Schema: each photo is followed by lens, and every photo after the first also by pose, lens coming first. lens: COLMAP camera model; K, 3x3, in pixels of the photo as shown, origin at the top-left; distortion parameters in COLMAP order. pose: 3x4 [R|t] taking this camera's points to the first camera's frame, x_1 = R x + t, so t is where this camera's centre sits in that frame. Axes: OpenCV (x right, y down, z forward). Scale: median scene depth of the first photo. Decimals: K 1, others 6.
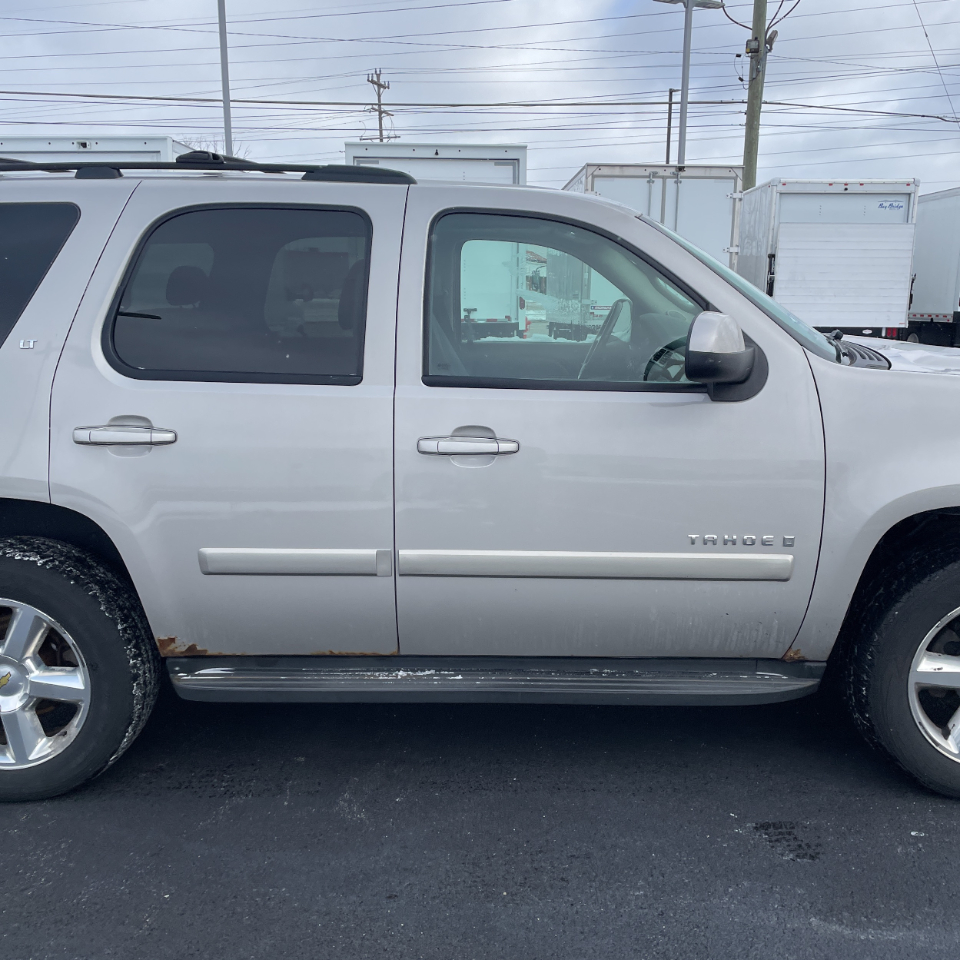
lens RADIAL K [[950.4, 0, 496.8], [0, 950.4, 481.2], [0, 0, 1]] dist [0.098391, -0.127753]
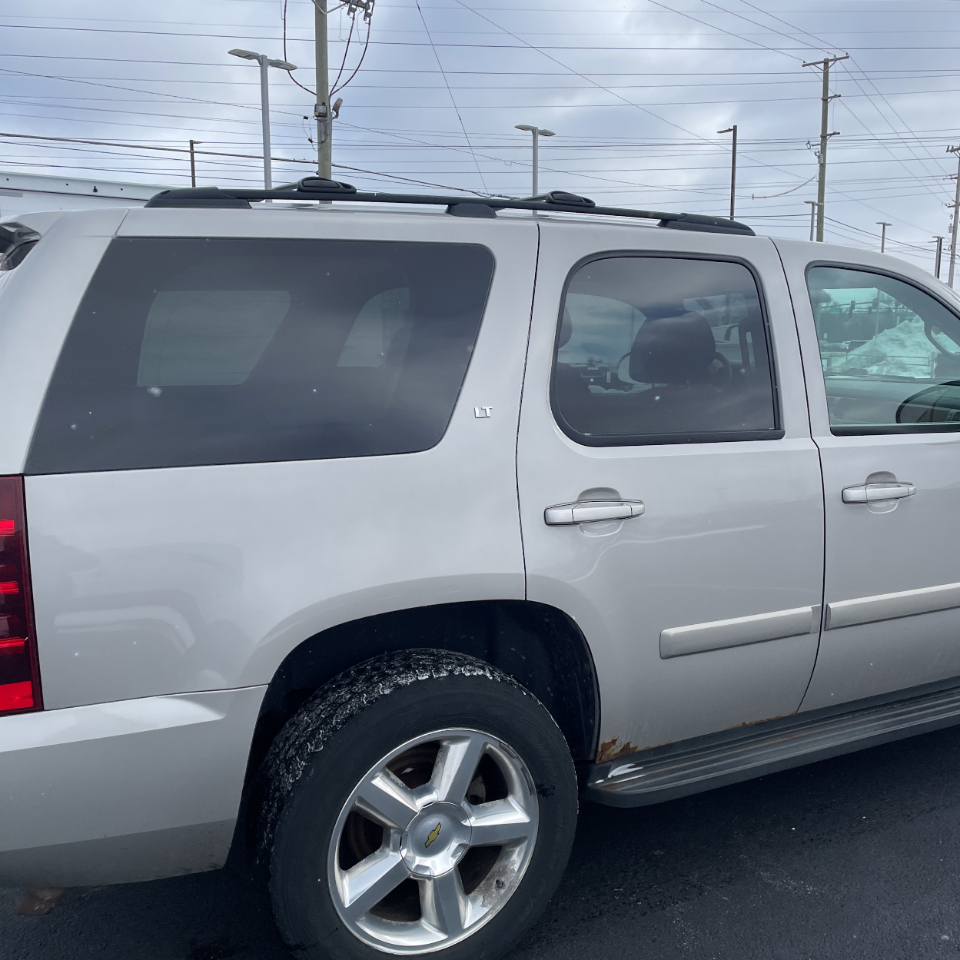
lens RADIAL K [[950.4, 0, 496.8], [0, 950.4, 481.2], [0, 0, 1]] dist [0.098391, -0.127753]
pose [[0.880523, -0.072029, 0.468499, -0.823138], [0.096691, 0.994899, -0.028766, -0.055389], [-0.464037, 0.070629, 0.882995, 0.264811]]
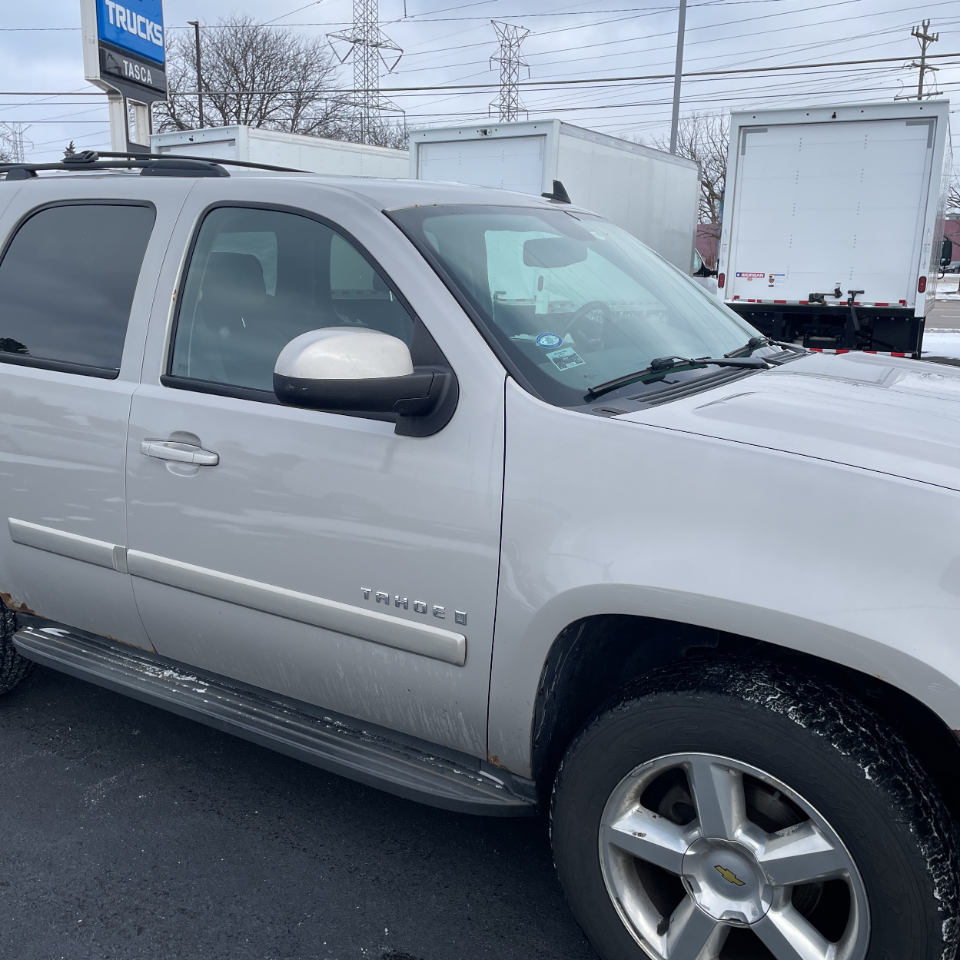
lens RADIAL K [[953.8, 0, 479.1], [0, 953.8, 458.4], [0, 0, 1]] dist [0.105796, -0.129333]
pose [[0.858892, 0.119427, -0.498038, 0.668203], [-0.117137, 0.992464, 0.035978, -0.095464], [0.498581, 0.027437, 0.866409, 0.297544]]
